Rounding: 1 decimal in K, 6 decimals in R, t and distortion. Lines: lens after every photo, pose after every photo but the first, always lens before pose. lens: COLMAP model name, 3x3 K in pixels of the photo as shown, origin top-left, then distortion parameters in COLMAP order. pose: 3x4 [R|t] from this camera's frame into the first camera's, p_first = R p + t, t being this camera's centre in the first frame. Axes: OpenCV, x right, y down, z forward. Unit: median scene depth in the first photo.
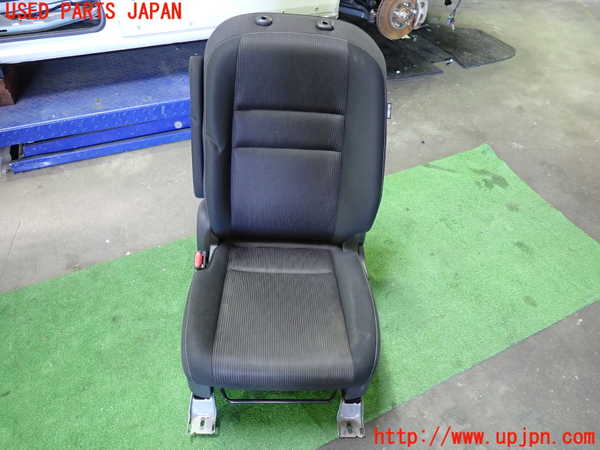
lens RADIAL K [[444.8, 0, 299.4], [0, 444.8, 227.4], [0, 0, 1]] dist [0.007268, 0.000616]
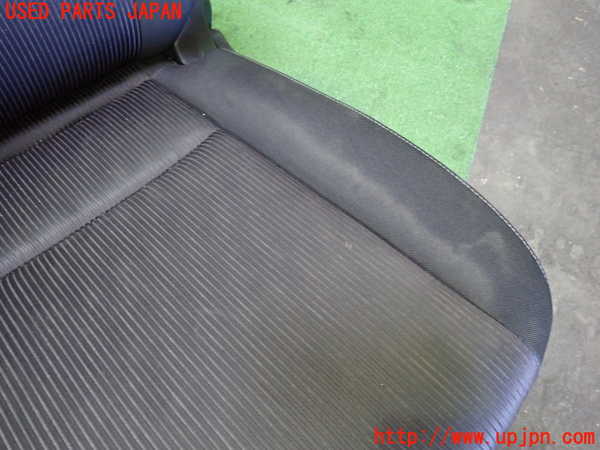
lens RADIAL K [[444.8, 0, 300.4], [0, 444.8, 226.0], [0, 0, 1]] dist [0.007268, 0.000616]
pose [[0.730184, -0.605448, 0.316644, -0.028362], [0.426837, 0.766091, 0.480536, 0.017915], [-0.533518, -0.215724, 0.817815, 0.589569]]
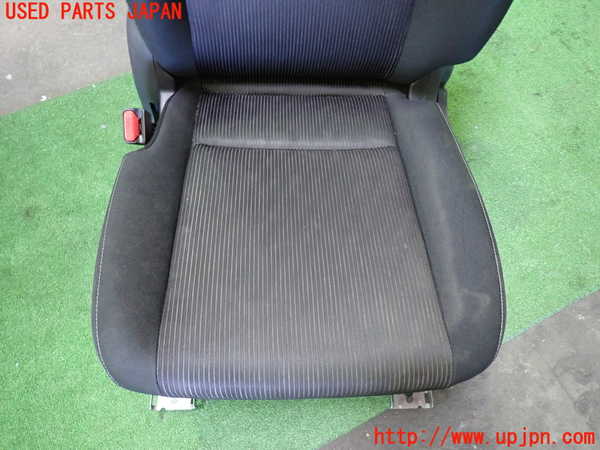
lens RADIAL K [[444.8, 0, 301.3], [0, 444.8, 225.5], [0, 0, 1]] dist [0.007268, 0.000616]
pose [[0.999897, -0.006320, -0.012896, -0.025183], [0.010751, 0.924771, 0.380373, -0.011265], [0.009522, -0.380472, 0.924743, 0.422236]]
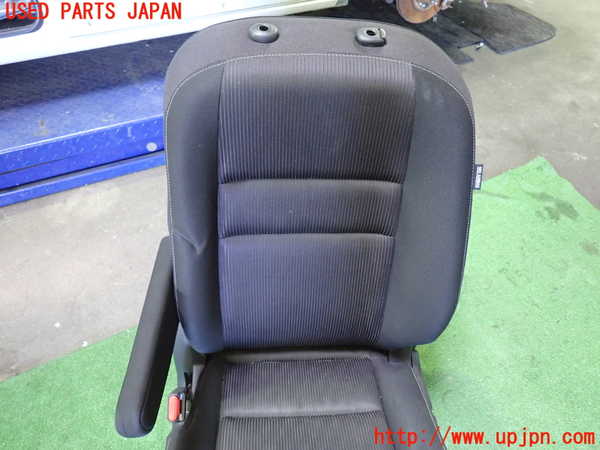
lens RADIAL K [[444.8, 0, 300.7], [0, 444.8, 226.9], [0, 0, 1]] dist [0.007268, 0.000616]
pose [[0.999323, -0.035338, 0.010213, -0.035843], [0.034757, 0.998023, 0.052357, -0.183989], [-0.012043, -0.051967, 0.998576, 0.315231]]
